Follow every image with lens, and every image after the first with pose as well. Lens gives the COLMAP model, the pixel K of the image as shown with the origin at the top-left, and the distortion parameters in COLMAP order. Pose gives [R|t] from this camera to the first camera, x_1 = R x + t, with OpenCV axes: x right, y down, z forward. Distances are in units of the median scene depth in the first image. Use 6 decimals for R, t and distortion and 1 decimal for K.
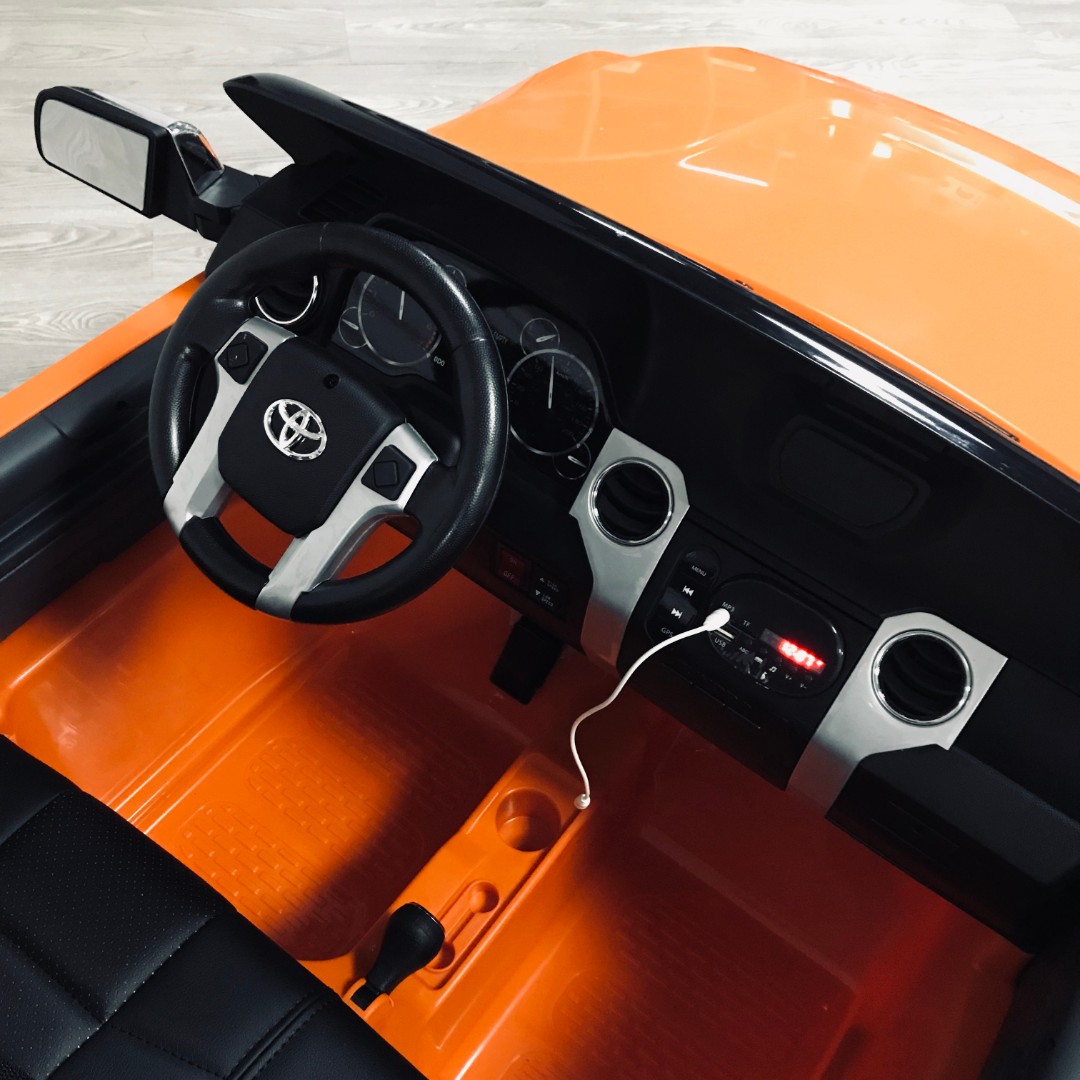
lens RADIAL K [[1236.6, 0, 551.6], [0, 1236.6, 544.6], [0, 0, 1]] dist [-0.008780, 0.027756]
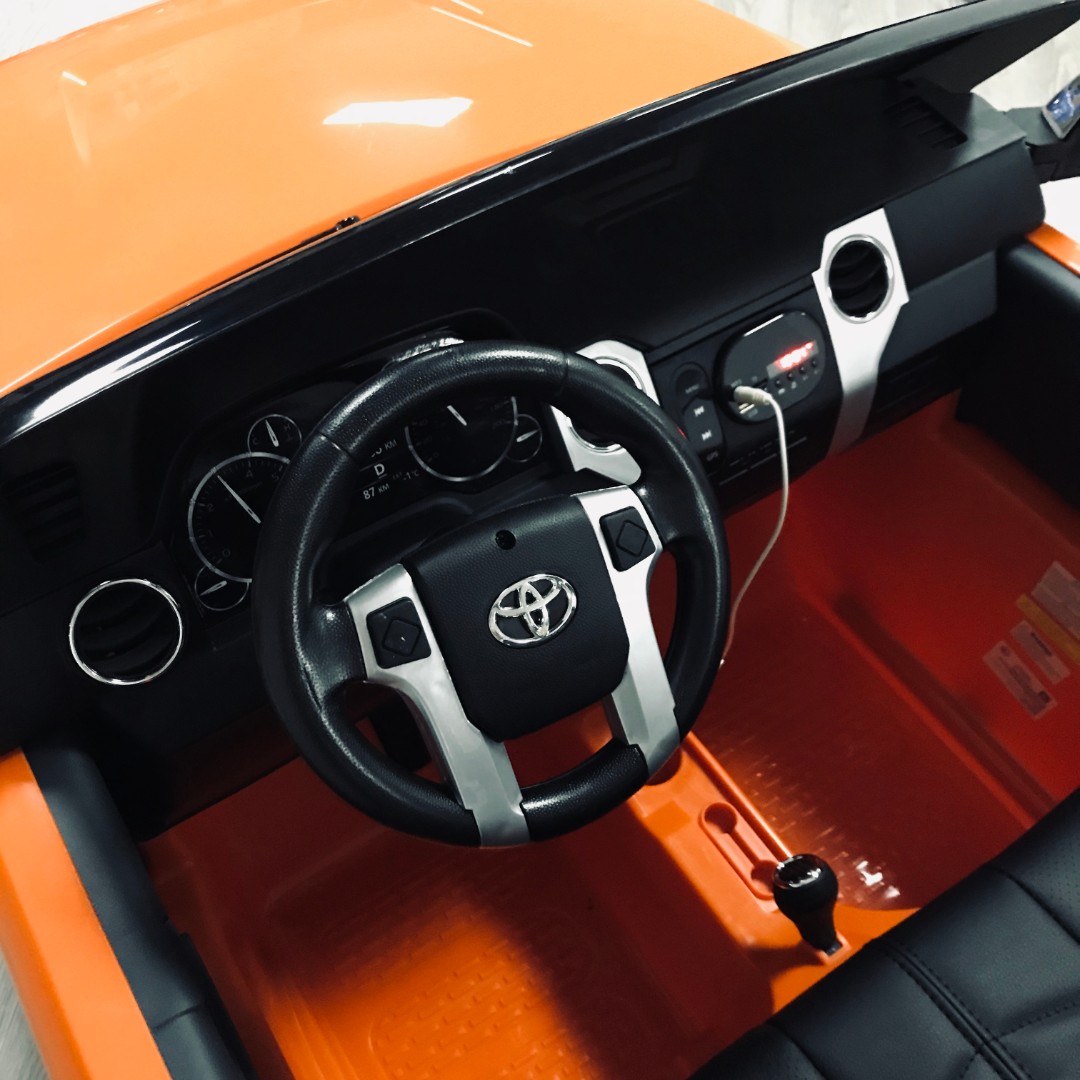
lens RADIAL K [[1236.6, 0, 551.6], [0, 1236.6, 544.6], [0, 0, 1]] dist [-0.008780, 0.027756]
pose [[0.328690, -0.797841, 0.505383, -0.552410], [0.747609, 0.546784, 0.376972, -0.392806], [-0.577099, 0.253922, 0.776196, 0.360458]]
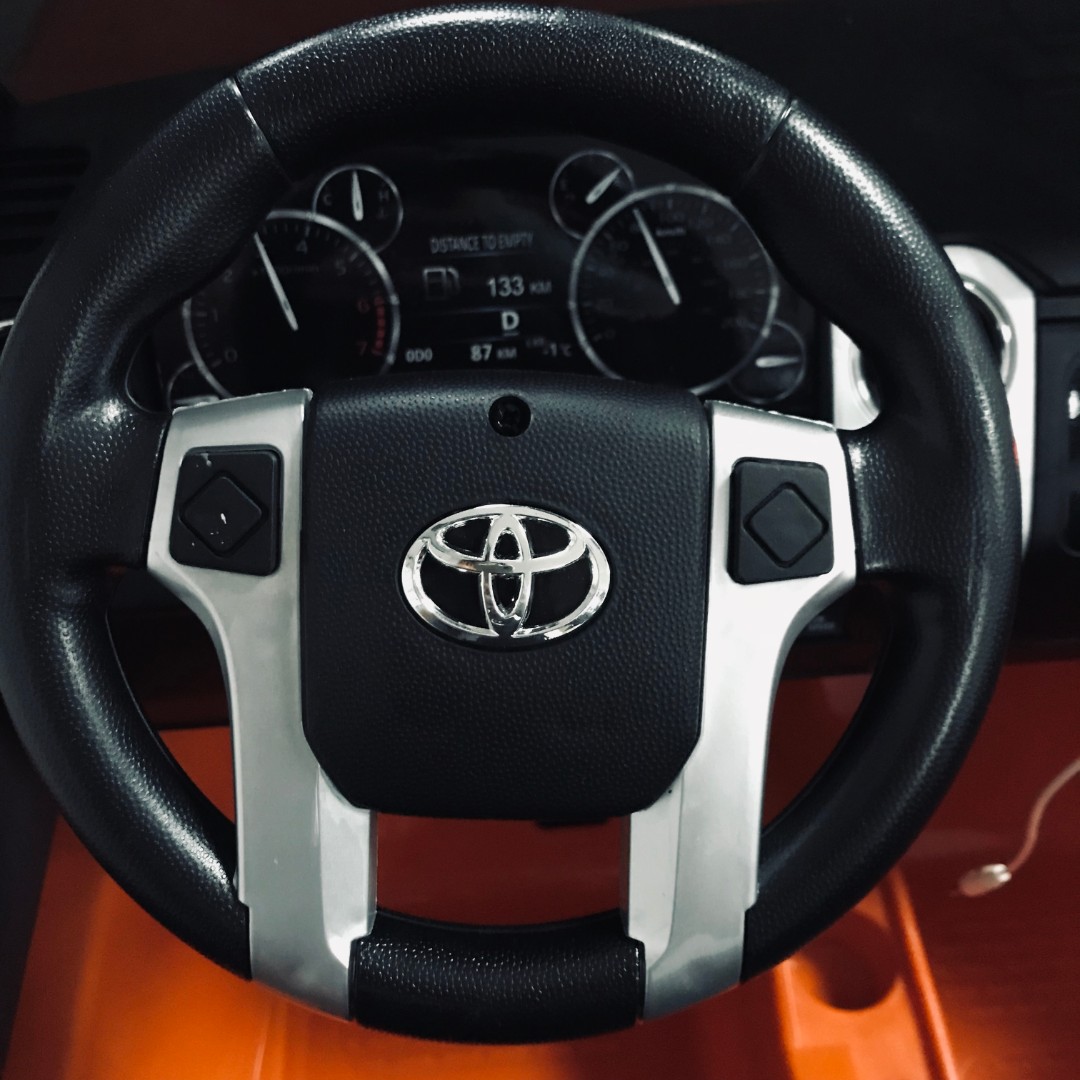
lens RADIAL K [[1199.2, 0, 522.2], [0, 1199.2, 553.2], [0, 0, 1]] dist [0.105225, 0.009360]
pose [[0.757275, -0.568694, 0.321124, -0.307494], [0.569422, 0.815719, 0.101785, -0.129240], [-0.319831, 0.105776, 0.941551, 0.638945]]
